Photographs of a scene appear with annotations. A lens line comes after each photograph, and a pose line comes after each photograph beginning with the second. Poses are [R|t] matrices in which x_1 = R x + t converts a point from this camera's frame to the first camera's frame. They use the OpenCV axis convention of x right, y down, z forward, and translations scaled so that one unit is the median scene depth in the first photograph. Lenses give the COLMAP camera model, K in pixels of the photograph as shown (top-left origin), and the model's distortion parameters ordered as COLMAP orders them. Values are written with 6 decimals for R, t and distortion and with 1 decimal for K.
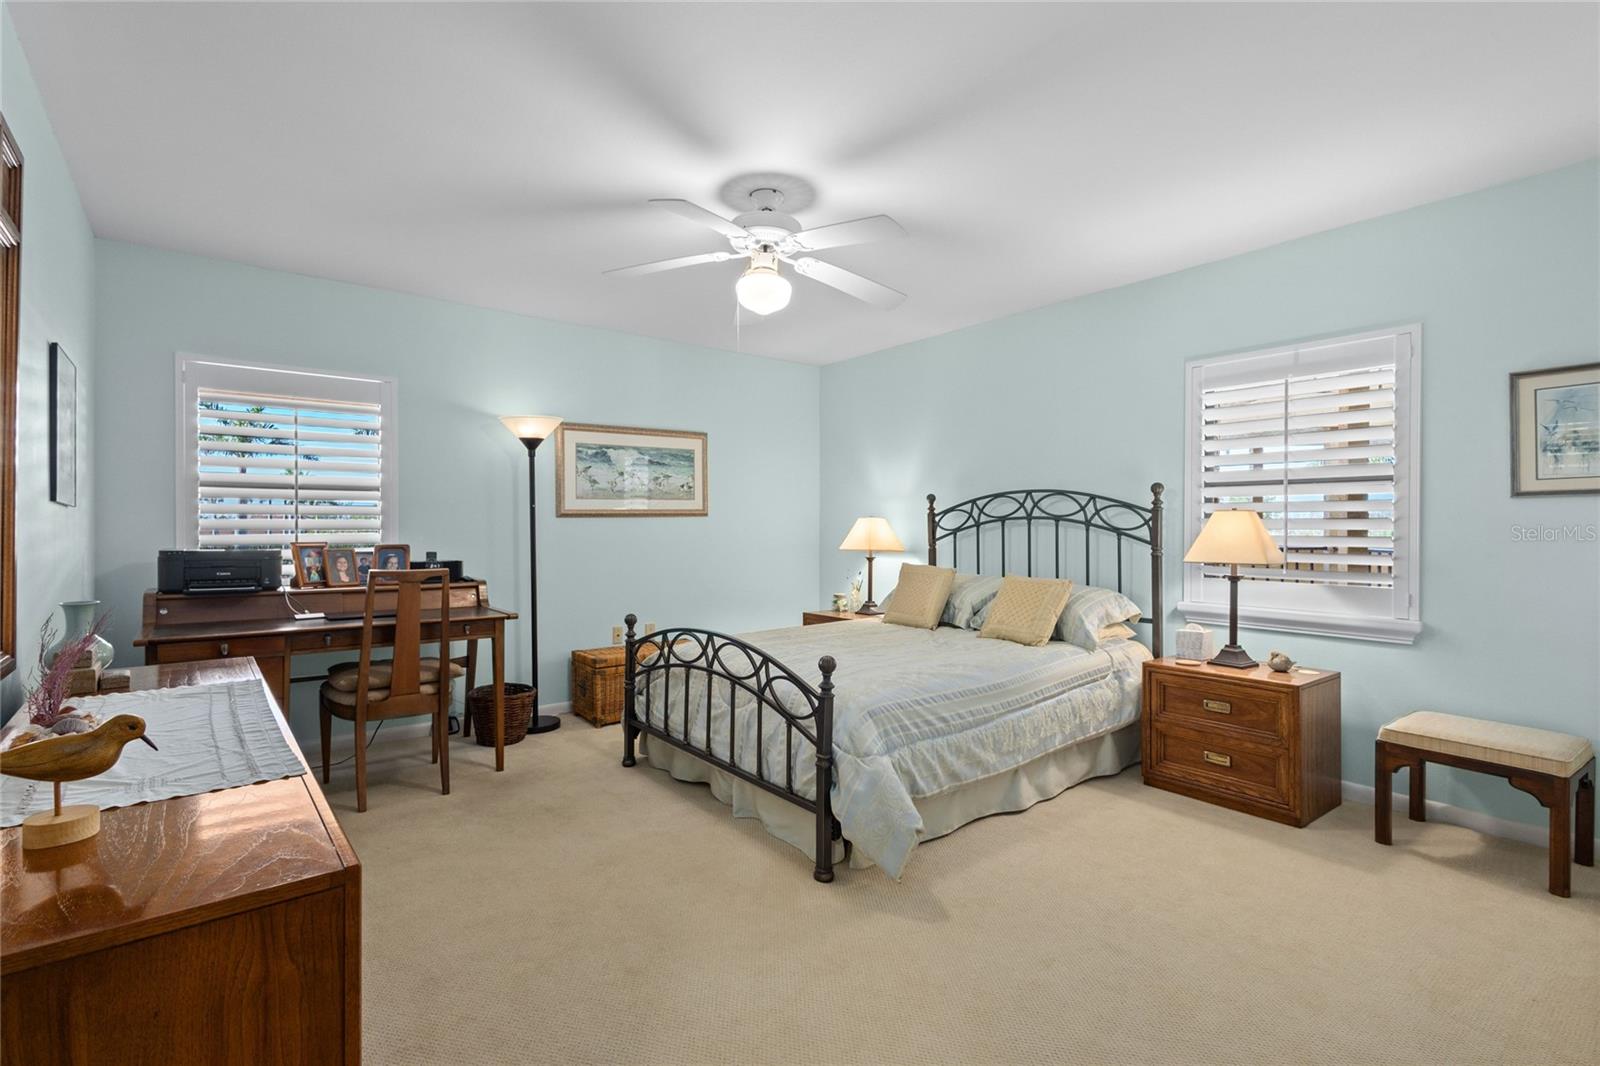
lens RADIAL K [[737.9, 0, 799.8], [0, 737.9, 531.1], [0, 0, 1]] dist [0.004176, 0.000229]
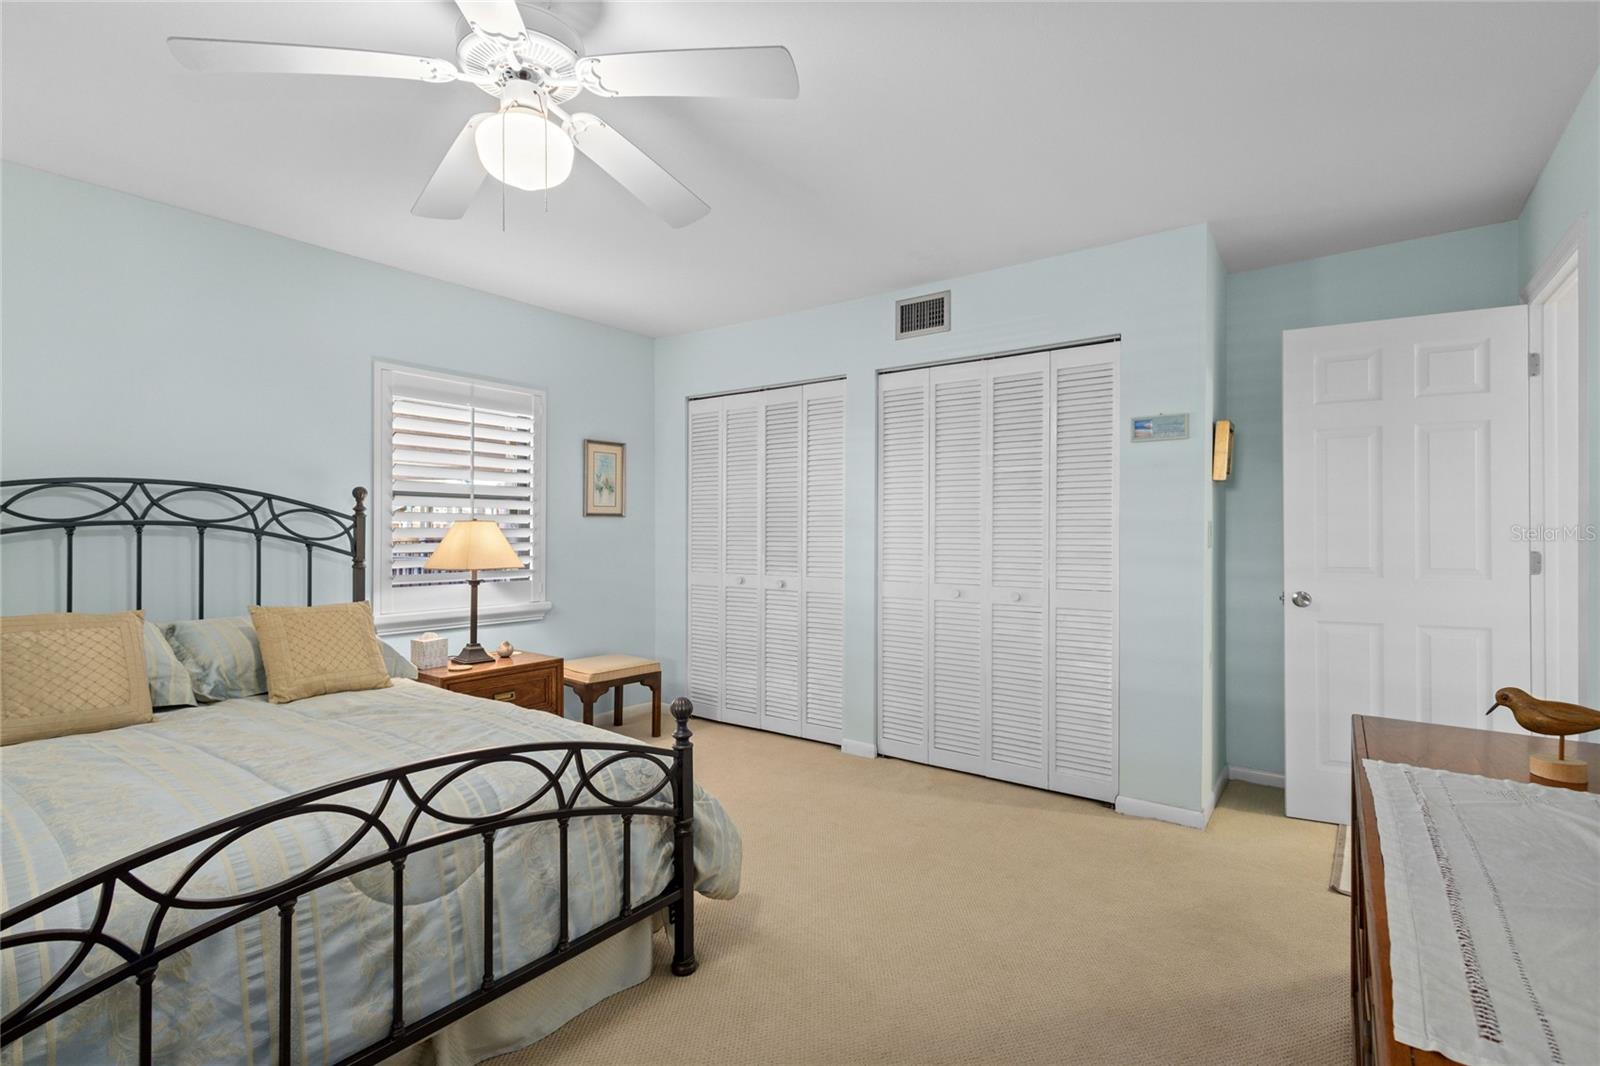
lens RADIAL K [[737.9, 0, 799.8], [0, 737.9, 531.1], [0, 0, 1]] dist [0.004176, 0.000229]
pose [[-0.277081, 0.001093, 0.960846, -0.574965], [0.008563, 0.999962, 0.001332, -0.009033], [-0.960808, 0.008596, -0.277080, 0.805469]]
